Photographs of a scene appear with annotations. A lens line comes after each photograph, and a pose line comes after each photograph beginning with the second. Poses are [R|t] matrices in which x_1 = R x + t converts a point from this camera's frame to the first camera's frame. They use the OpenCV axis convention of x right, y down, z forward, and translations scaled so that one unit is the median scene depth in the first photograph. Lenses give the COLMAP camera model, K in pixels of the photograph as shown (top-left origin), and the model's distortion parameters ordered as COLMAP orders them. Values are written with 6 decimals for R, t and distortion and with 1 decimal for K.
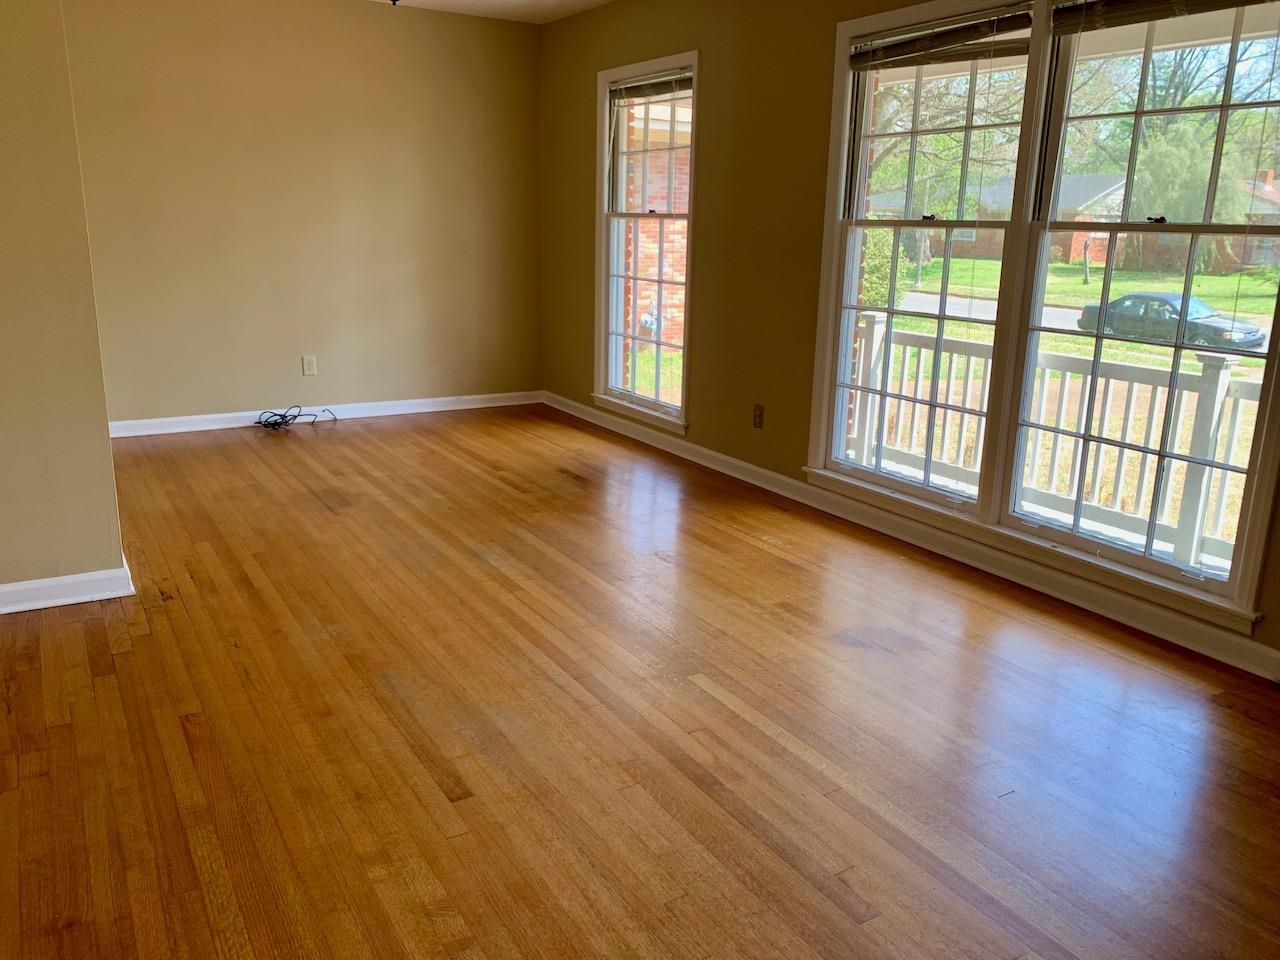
lens RADIAL K [[979.1, 0, 642.6], [0, 979.1, 476.3], [0, 0, 1]] dist [0.022667, -0.003531]
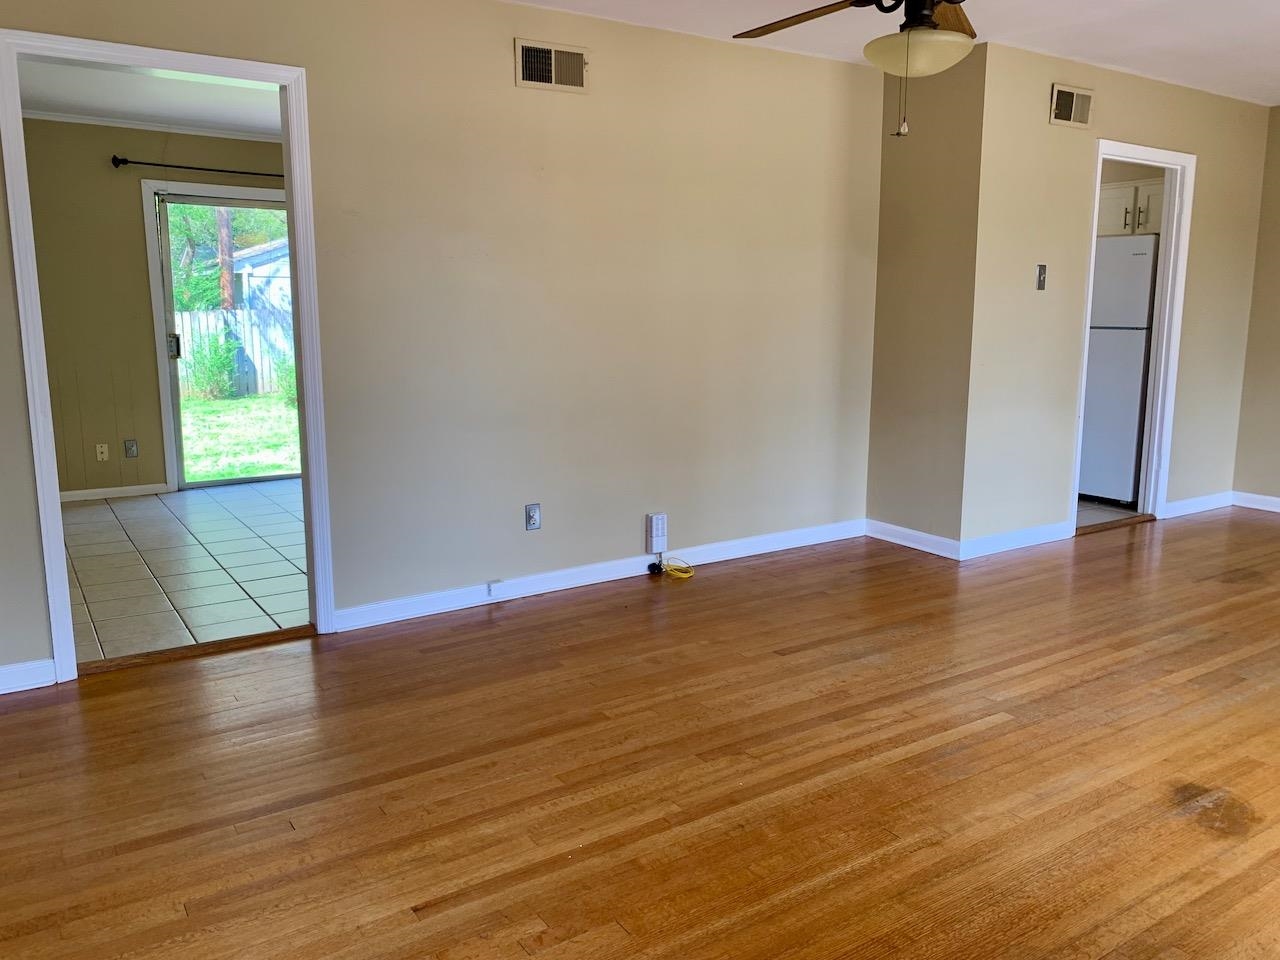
lens RADIAL K [[979.1, 0, 641.3], [0, 979.1, 479.1], [0, 0, 1]] dist [0.022667, -0.003531]
pose [[0.017614, 0.142097, -0.989696, 1.290925], [-0.253035, 0.958260, 0.133081, -0.106180], [0.967297, 0.248083, 0.052834, 0.566960]]
